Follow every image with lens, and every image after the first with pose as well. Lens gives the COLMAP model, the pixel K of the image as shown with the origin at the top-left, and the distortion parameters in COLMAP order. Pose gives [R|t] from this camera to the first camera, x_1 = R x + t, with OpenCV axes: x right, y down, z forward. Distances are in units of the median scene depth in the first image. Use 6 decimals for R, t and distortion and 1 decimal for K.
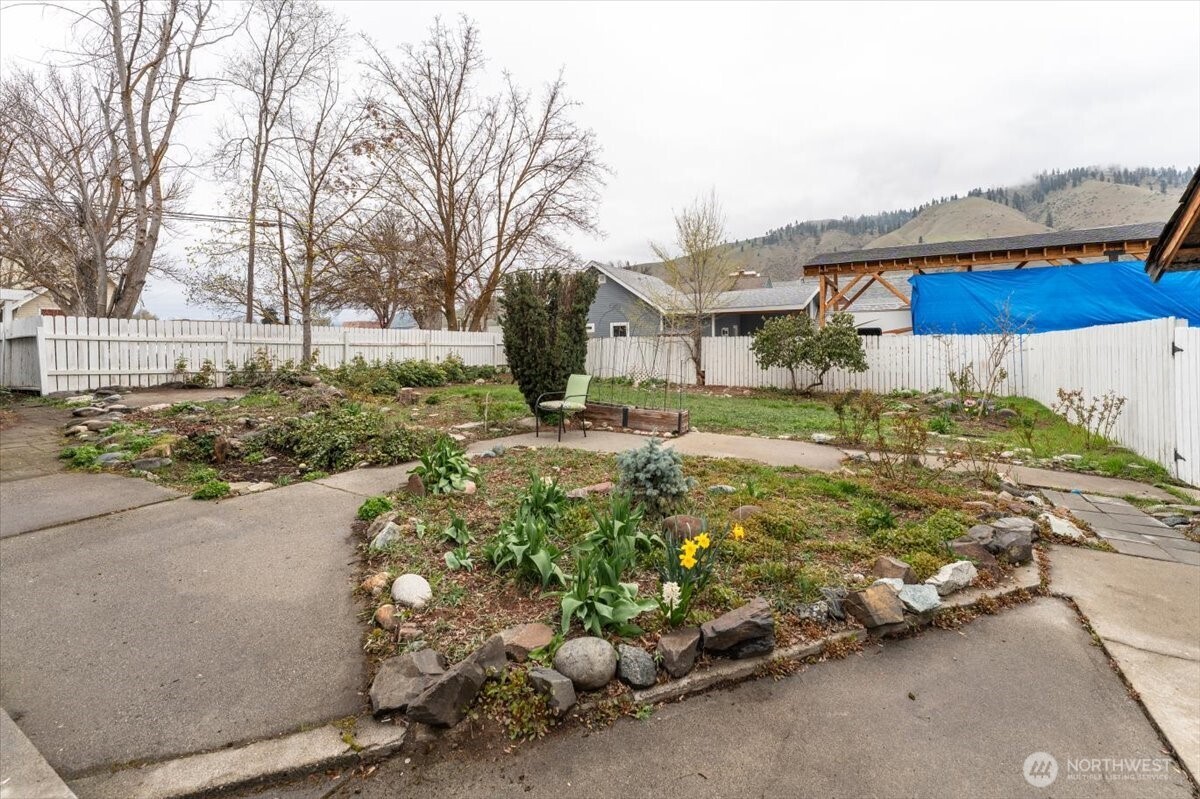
lens RADIAL K [[503.2, 0, 600.3], [0, 503.2, 339.9], [0, 0, 1]] dist [-0.002311, -0.000139]
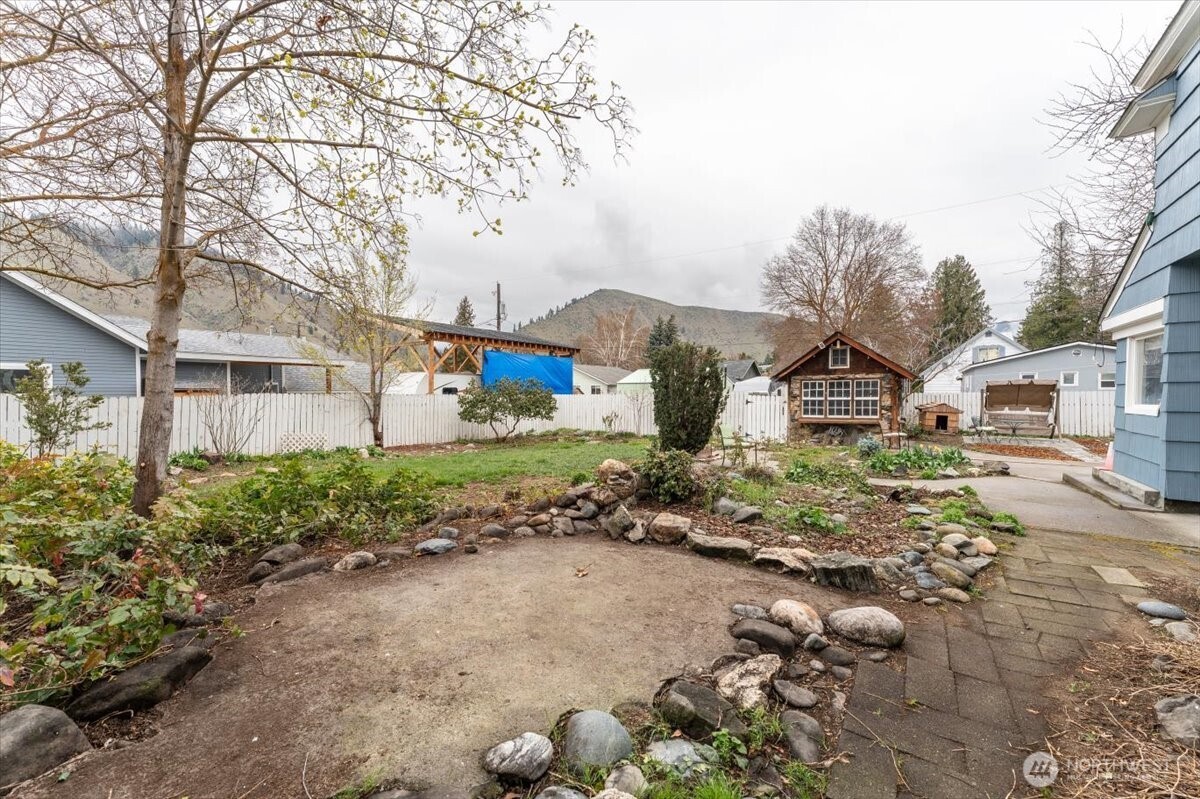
lens RADIAL K [[503.2, 0, 589.6], [0, 503.2, 402.2], [0, 0, 1]] dist [-0.002311, -0.000139]
pose [[0.050324, -0.011553, 0.998666, -0.928949], [-0.005092, 0.999917, 0.011825, -0.006055], [-0.998720, -0.005680, 0.050261, 0.802696]]
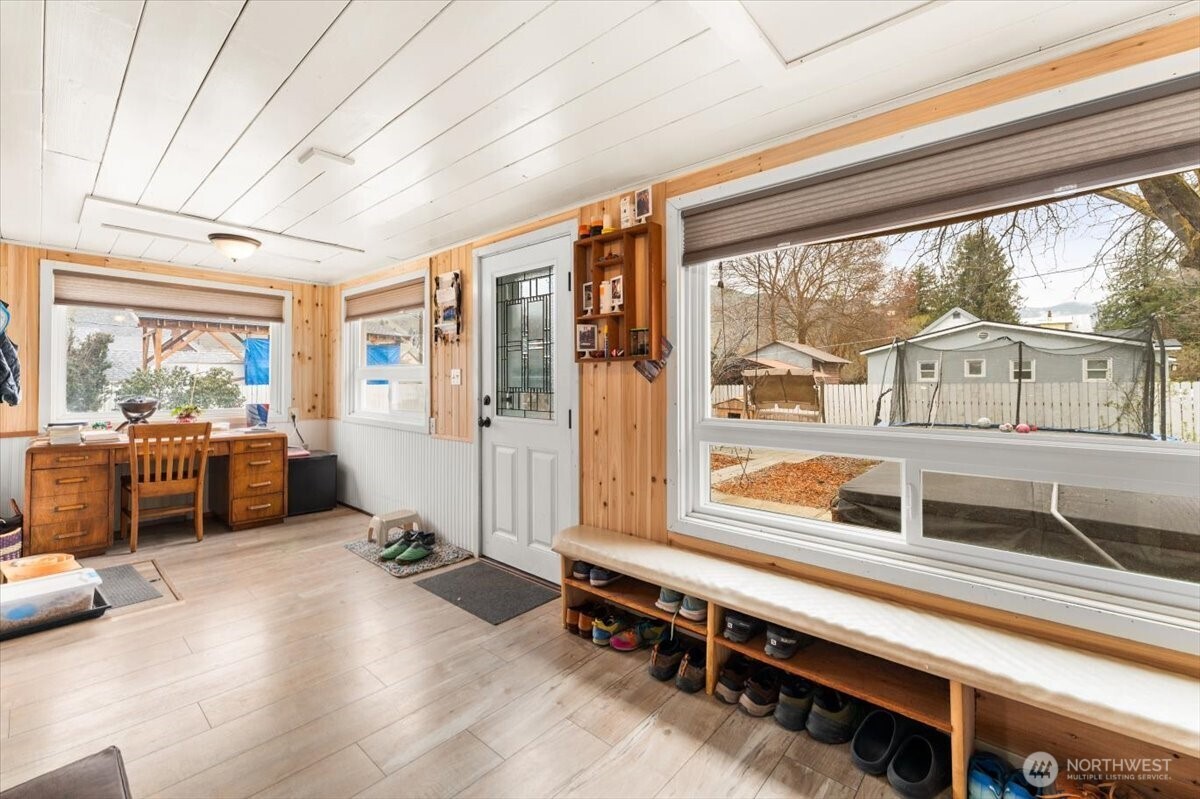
lens RADIAL K [[503.2, 0, 609.1], [0, 503.2, 374.4], [0, 0, 1]] dist [-0.002311, -0.000139]
pose [[0.186647, 0.025557, 0.982095, -0.579970], [-0.009924, 0.999660, -0.024128, -0.015122], [-0.982377, -0.005243, 0.186837, -0.177066]]
